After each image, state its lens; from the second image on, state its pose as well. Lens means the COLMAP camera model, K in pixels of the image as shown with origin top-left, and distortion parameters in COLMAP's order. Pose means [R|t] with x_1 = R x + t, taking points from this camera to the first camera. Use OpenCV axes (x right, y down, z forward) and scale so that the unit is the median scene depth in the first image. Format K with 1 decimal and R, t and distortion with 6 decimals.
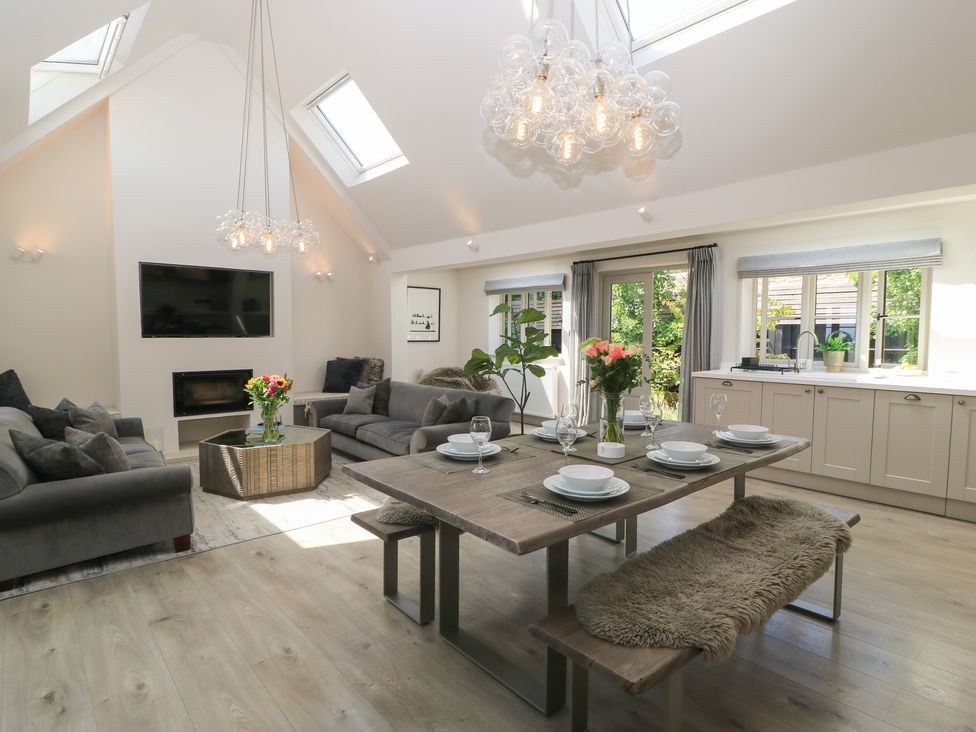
lens RADIAL K [[527.7, 0, 492.4], [0, 527.7, 369.6], [0, 0, 1]] dist [0.012219, -0.024407]
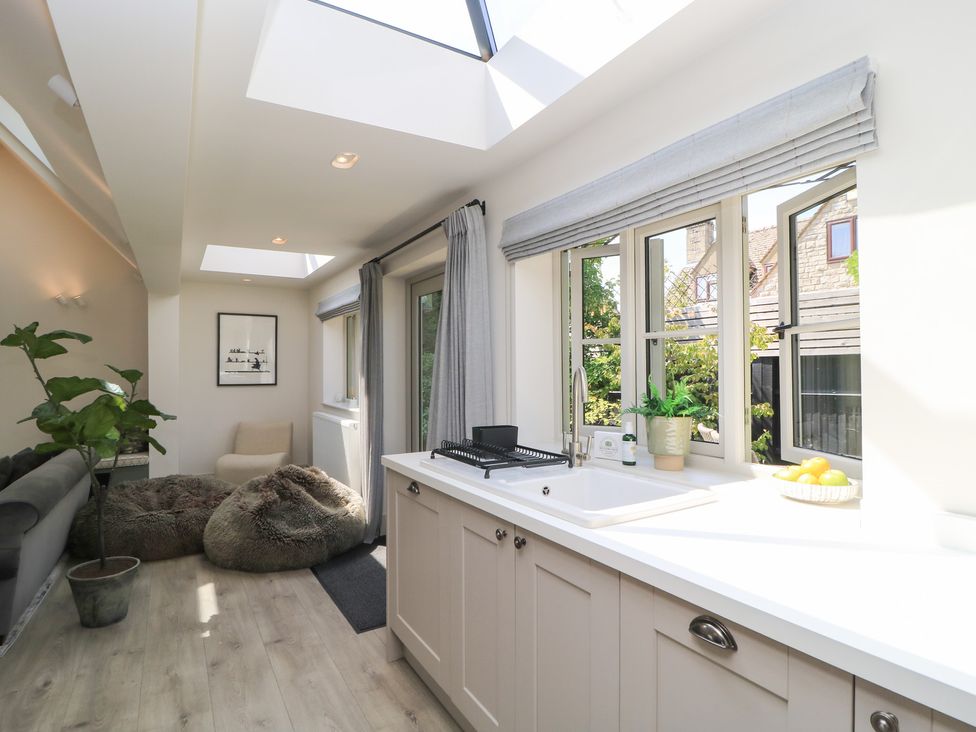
lens RADIAL K [[515.6, 0, 501.2], [0, 515.6, 363.9], [0, 0, 1]] dist [0.001614, -0.022041]
pose [[0.985640, -0.010126, -0.168555, 0.659711], [-0.004366, 0.996338, -0.085385, -0.044207], [0.168802, 0.084895, 0.981987, 0.654585]]
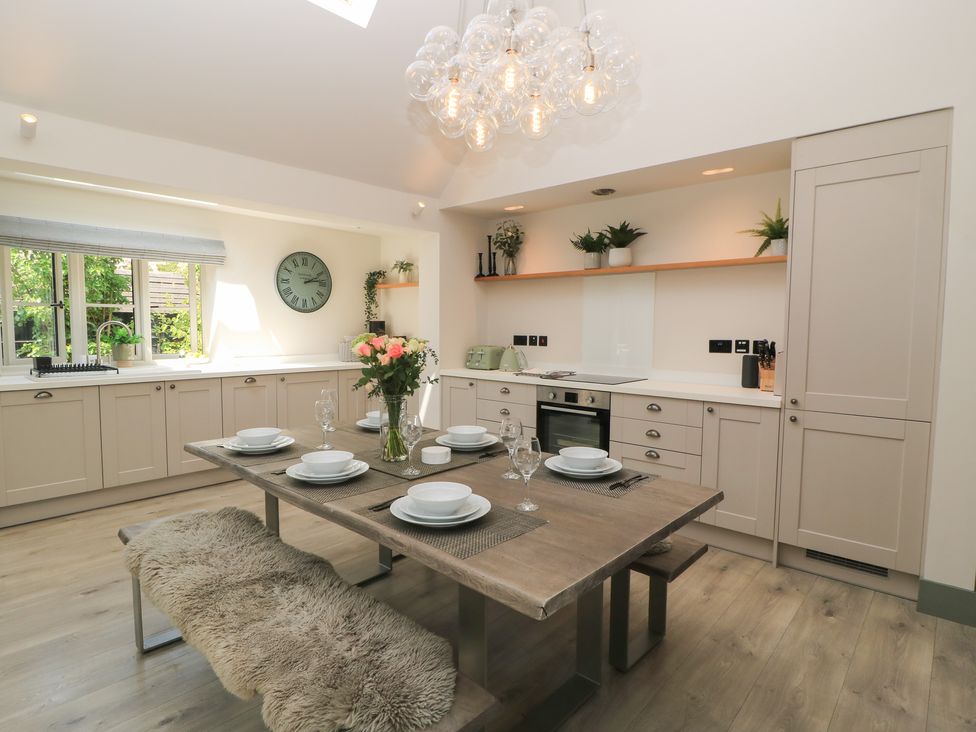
lens RADIAL K [[527.7, 0, 492.4], [0, 527.7, 369.6], [0, 0, 1]] dist [0.012219, -0.024407]
pose [[-0.123317, -0.084555, 0.988759, -0.365556], [0.063048, 0.993683, 0.092840, -0.039427], [-0.990363, 0.073788, -0.117206, 0.539881]]
